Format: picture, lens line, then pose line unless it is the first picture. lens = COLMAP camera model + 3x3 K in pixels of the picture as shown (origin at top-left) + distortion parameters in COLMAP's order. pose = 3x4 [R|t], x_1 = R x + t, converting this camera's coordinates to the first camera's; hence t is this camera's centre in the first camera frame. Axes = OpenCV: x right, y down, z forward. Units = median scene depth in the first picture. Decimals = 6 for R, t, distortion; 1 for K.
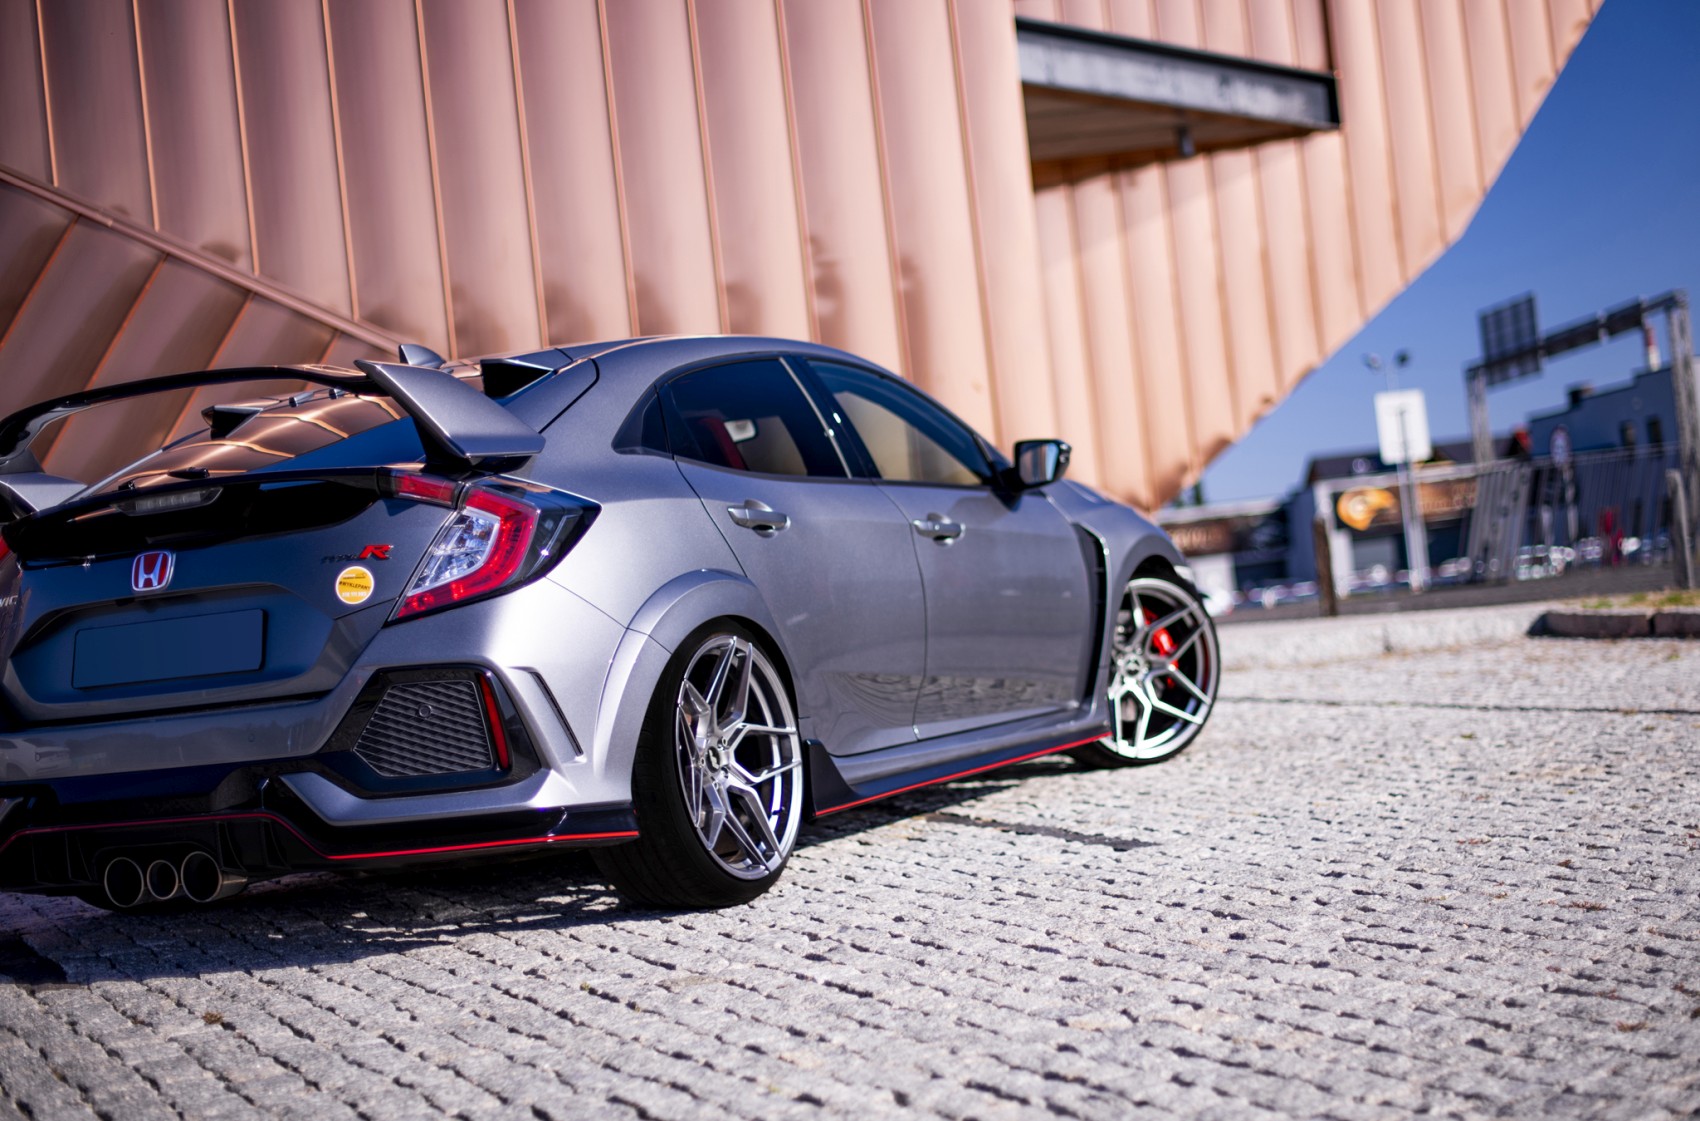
lens RADIAL K [[2667.5, 0, 850.0], [0, 2667.5, 560.5], [0, 0, 1]] dist [0.024058, 0.020102]
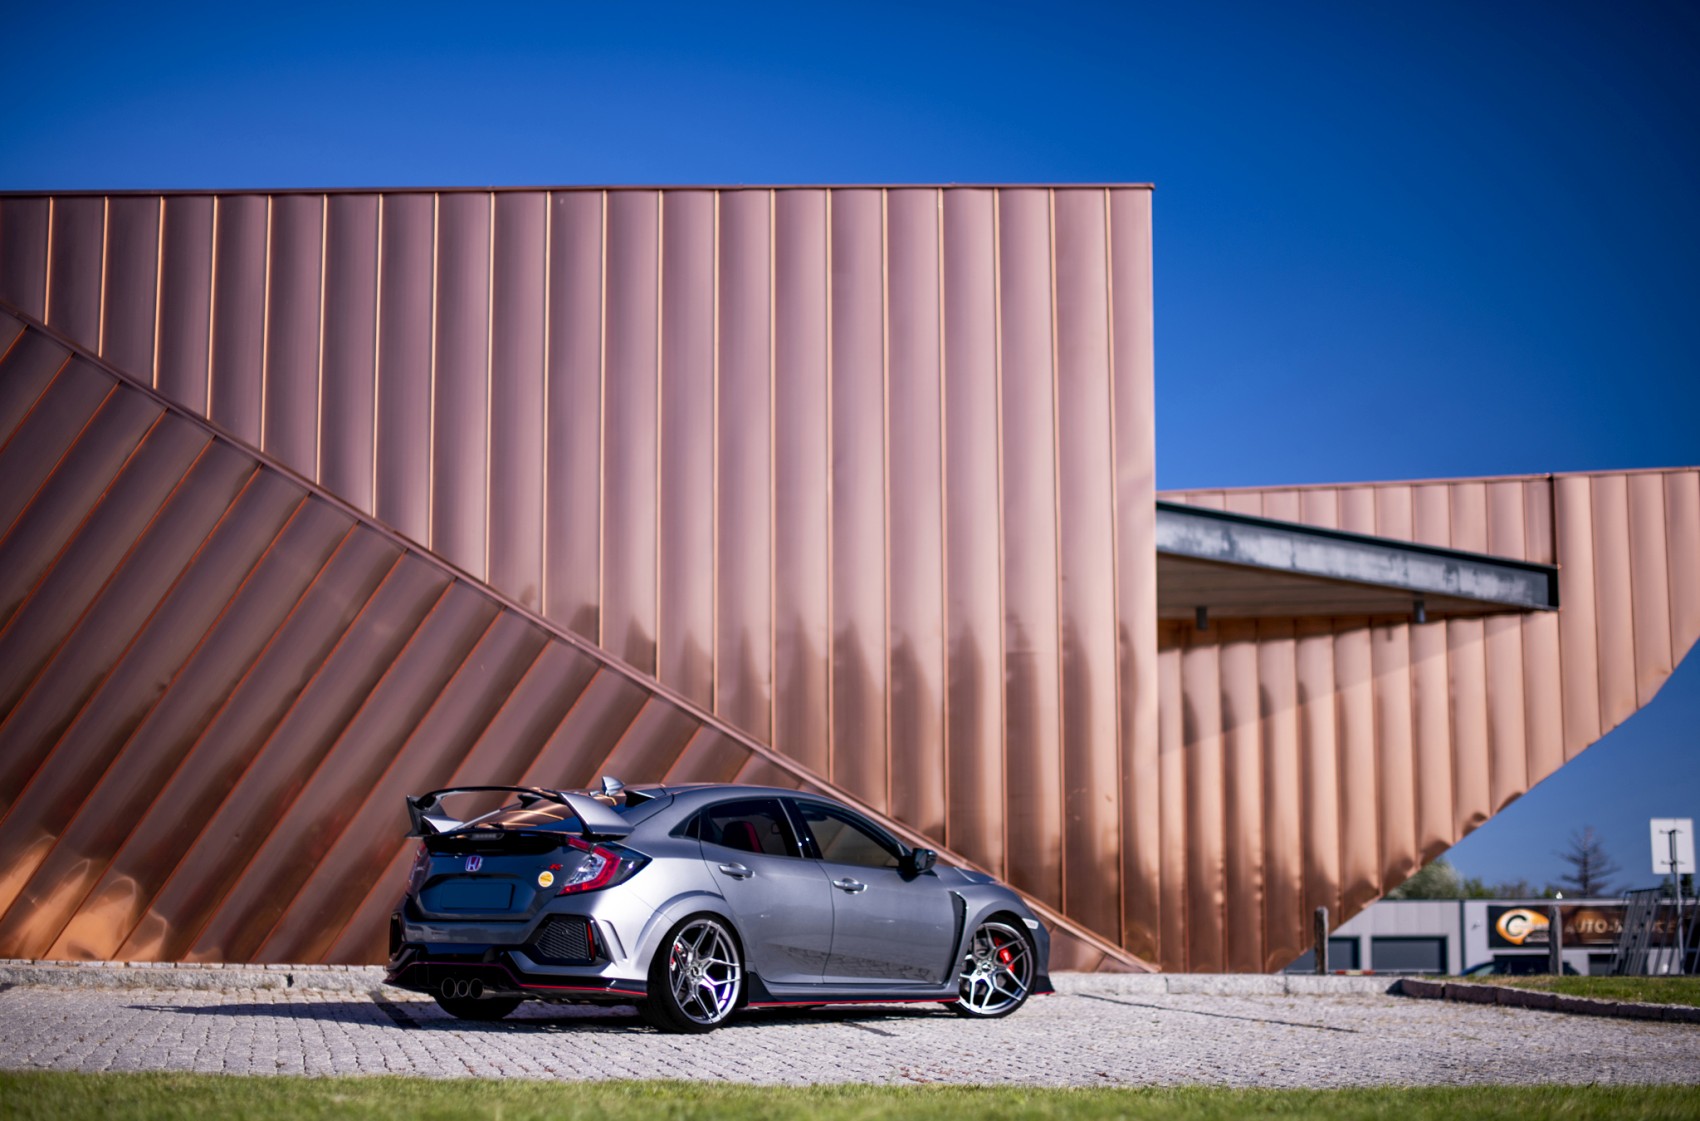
lens RADIAL K [[2493.8, 0, 850.0], [0, 2493.8, 560.5], [0, 0, 1]] dist [-0.461495, 1.549178]
pose [[0.975652, 0.083949, -0.202621, 0.466388], [-0.110119, 0.986460, -0.121533, -0.031830], [0.189675, 0.140887, 0.971686, -1.064958]]
